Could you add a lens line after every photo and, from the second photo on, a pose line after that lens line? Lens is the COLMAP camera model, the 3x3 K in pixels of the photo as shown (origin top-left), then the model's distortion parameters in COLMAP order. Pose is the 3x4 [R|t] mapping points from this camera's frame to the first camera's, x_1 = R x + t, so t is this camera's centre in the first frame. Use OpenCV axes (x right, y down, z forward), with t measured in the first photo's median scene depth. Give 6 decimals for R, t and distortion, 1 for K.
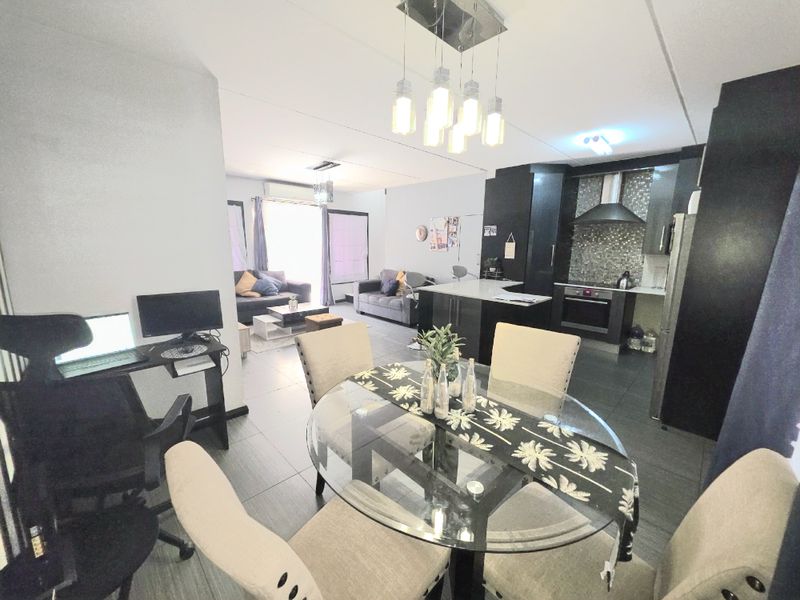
lens RADIAL K [[317.1, 0, 396.2], [0, 317.1, 299.9], [0, 0, 1]] dist [0.001205, 0.000241]
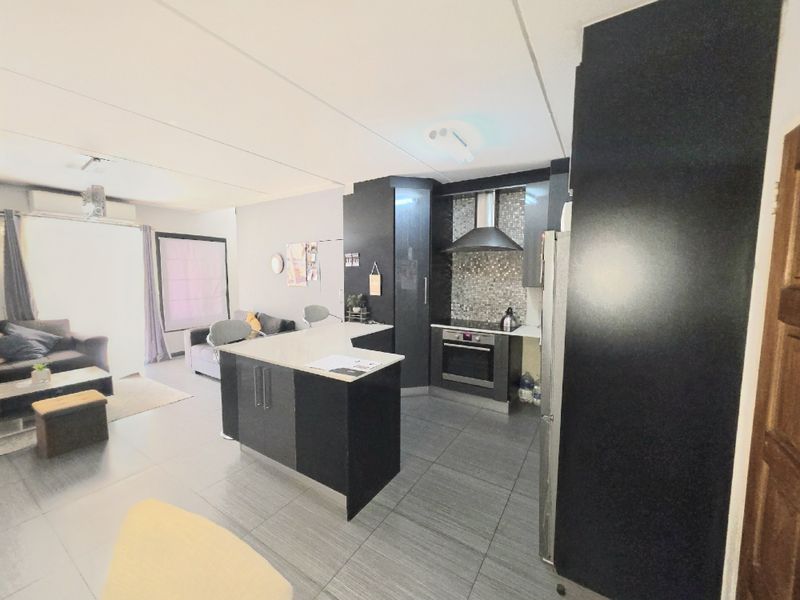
lens RADIAL K [[317.1, 0, 396.2], [0, 317.1, 299.9], [0, 0, 1]] dist [0.001205, 0.000241]
pose [[0.973997, -0.029439, 0.224639, 0.238476], [0.050120, 0.994953, -0.086924, -0.050499], [-0.220946, 0.095922, 0.970557, 0.246480]]
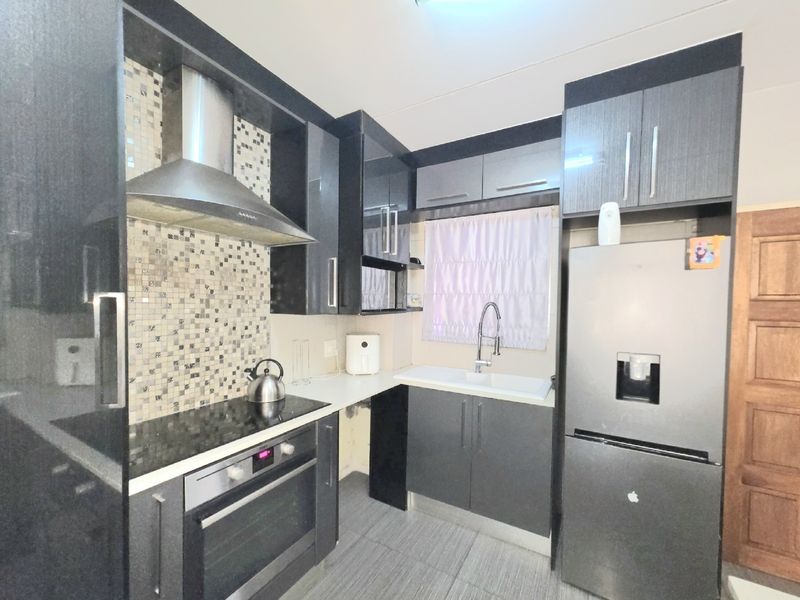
lens RADIAL K [[333.2, 0, 399.3], [0, 333.2, 312.9], [0, 0, 1]] dist [0.000873, -0.000010]
pose [[-0.270559, -0.045396, 0.961632, 0.268187], [0.156911, 0.983451, 0.090573, -0.149786], [-0.949830, 0.175396, -0.258959, 0.881472]]
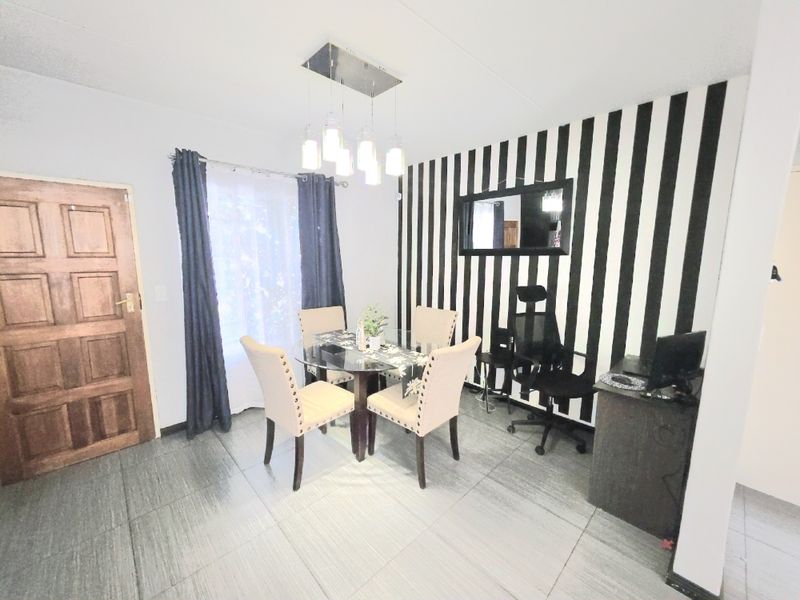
lens RADIAL K [[317.1, 0, 396.2], [0, 317.1, 299.9], [0, 0, 1]] dist [0.001205, 0.000241]
pose [[-0.999725, -0.020215, 0.011867, -0.002577], [-0.015315, 0.946547, 0.322202, -0.152458], [-0.017746, 0.321932, -0.946597, 0.784976]]
